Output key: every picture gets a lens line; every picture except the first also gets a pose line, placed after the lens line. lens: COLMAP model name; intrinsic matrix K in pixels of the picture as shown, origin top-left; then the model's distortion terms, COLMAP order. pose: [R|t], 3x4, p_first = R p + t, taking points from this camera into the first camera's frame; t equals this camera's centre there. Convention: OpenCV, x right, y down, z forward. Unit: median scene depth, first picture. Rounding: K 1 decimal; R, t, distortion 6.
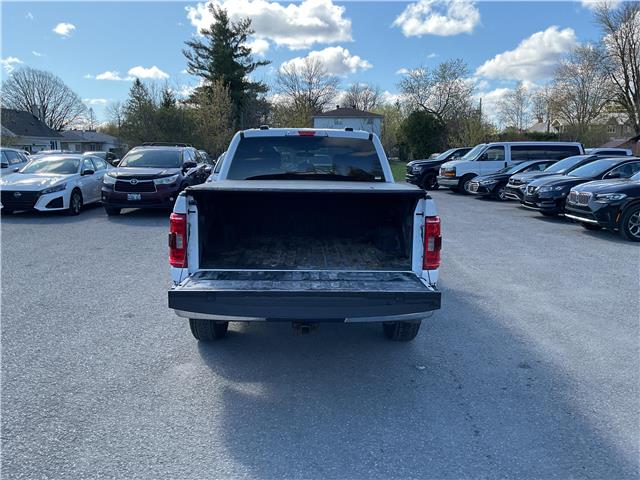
lens RADIAL K [[525.5, 0, 320.0], [0, 525.5, 240.0], [0, 0, 1]] dist [0.072262, -0.126474]
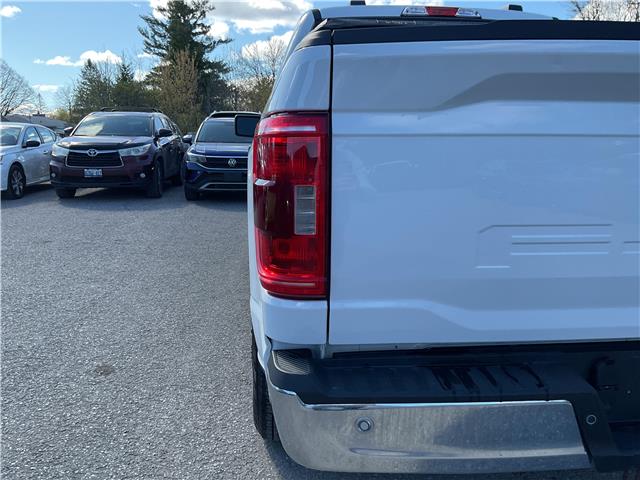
lens RADIAL K [[529.4, 0, 320.0], [0, 529.4, 240.0], [0, 0, 1]] dist [0.042284, -0.093380]
pose [[0.997217, -0.022639, 0.071039, -0.043982], [0.020961, 0.999485, 0.024286, 0.001948], [-0.071552, -0.022730, 0.997178, 0.112497]]
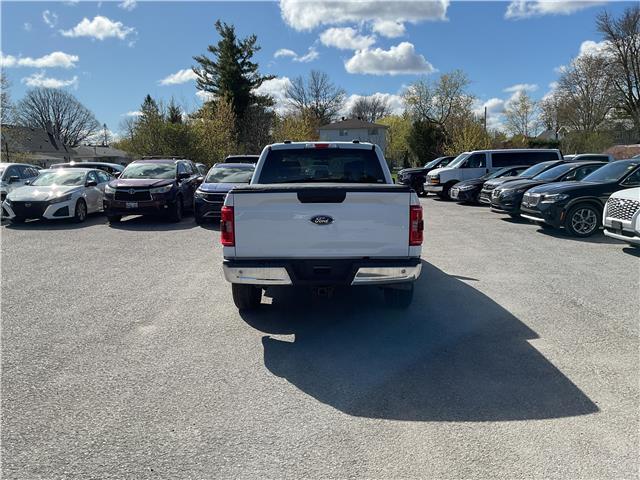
lens RADIAL K [[525.5, 0, 320.0], [0, 525.5, 240.0], [0, 0, 1]] dist [0.072262, -0.126474]
pose [[0.999616, -0.013710, -0.024087, 0.036580], [0.013203, 0.999691, -0.021063, 0.010941], [0.024368, 0.020737, 0.999488, -0.052333]]
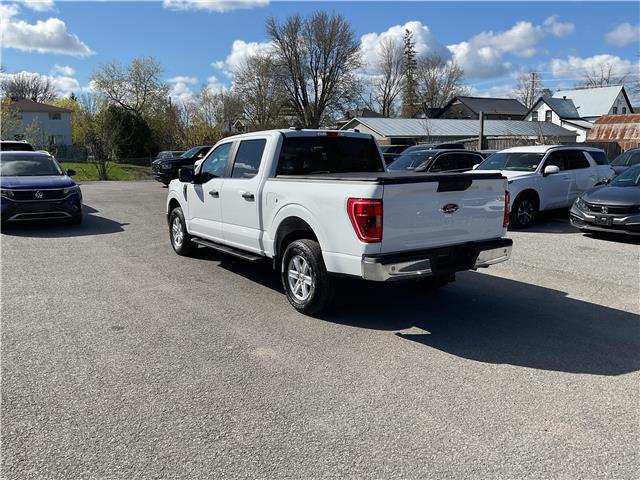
lens RADIAL K [[525.5, 0, 320.0], [0, 525.5, 240.0], [0, 0, 1]] dist [0.072262, -0.126474]
pose [[0.835272, -0.101408, 0.540405, -0.130739], [0.099581, 0.994492, 0.032702, -0.001019], [-0.540744, 0.026499, 0.840770, 0.007455]]
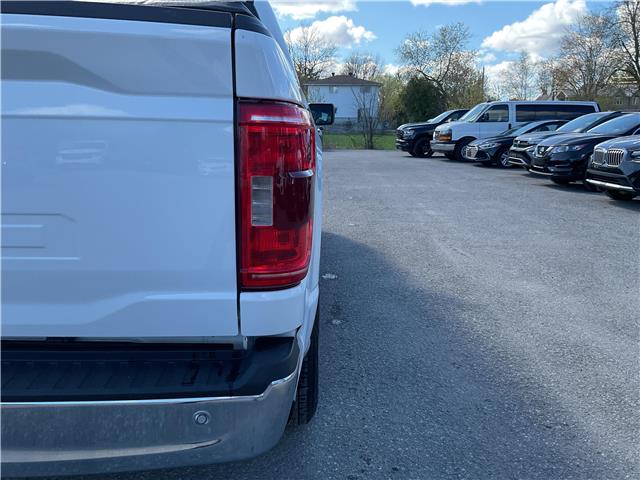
lens RADIAL K [[529.4, 0, 320.0], [0, 529.4, 240.0], [0, 0, 1]] dist [0.042284, -0.093380]
pose [[0.999990, 0.004575, 0.000076, 0.038764], [-0.004573, 0.998908, 0.046492, 0.002341], [0.000137, -0.046492, 0.998919, 0.114517]]
